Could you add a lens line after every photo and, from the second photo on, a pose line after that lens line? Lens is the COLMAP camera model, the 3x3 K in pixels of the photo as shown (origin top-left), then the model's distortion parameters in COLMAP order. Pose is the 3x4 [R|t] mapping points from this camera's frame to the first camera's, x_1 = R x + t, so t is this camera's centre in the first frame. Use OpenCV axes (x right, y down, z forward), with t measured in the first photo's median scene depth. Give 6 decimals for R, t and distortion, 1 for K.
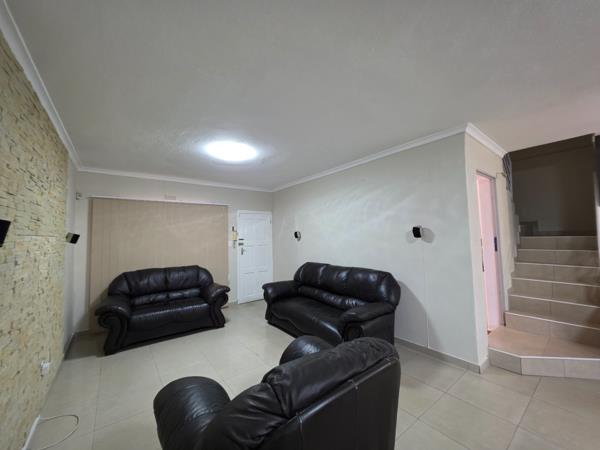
lens RADIAL K [[241.9, 0, 300.0], [0, 241.9, 225.0], [0, 0, 1]] dist [0.001258, -0.000549]
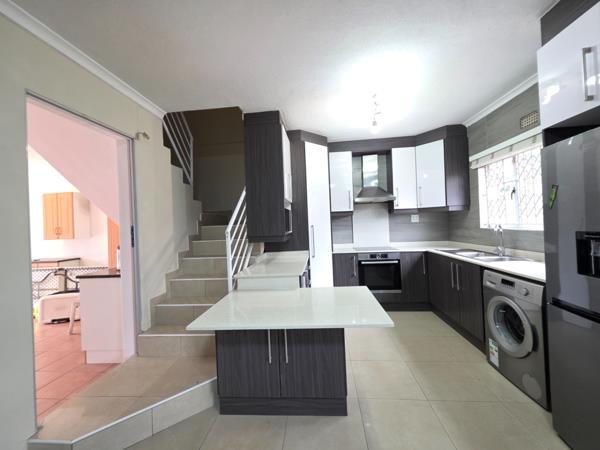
lens RADIAL K [[241.9, 0, 300.0], [0, 241.9, 225.0], [0, 0, 1]] dist [0.001258, -0.000549]
pose [[0.682141, -0.008141, 0.731175, 0.550452], [-0.005912, 0.999844, 0.016649, 0.028654], [-0.731197, -0.015680, 0.681986, 0.171413]]
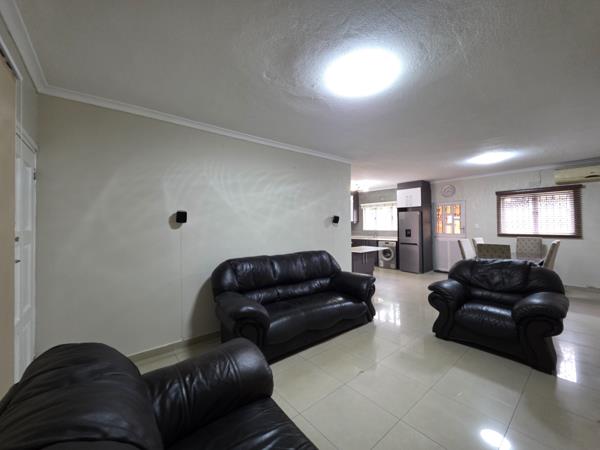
lens RADIAL K [[244.7, 0, 300.0], [0, 244.7, 225.0], [0, 0, 1]] dist [0.000408, -0.000102]
pose [[-0.025137, 0.021076, 0.999462, -0.716953], [-0.037886, 0.999039, -0.022019, 0.074794], [-0.998966, -0.038420, -0.024314, 0.928696]]
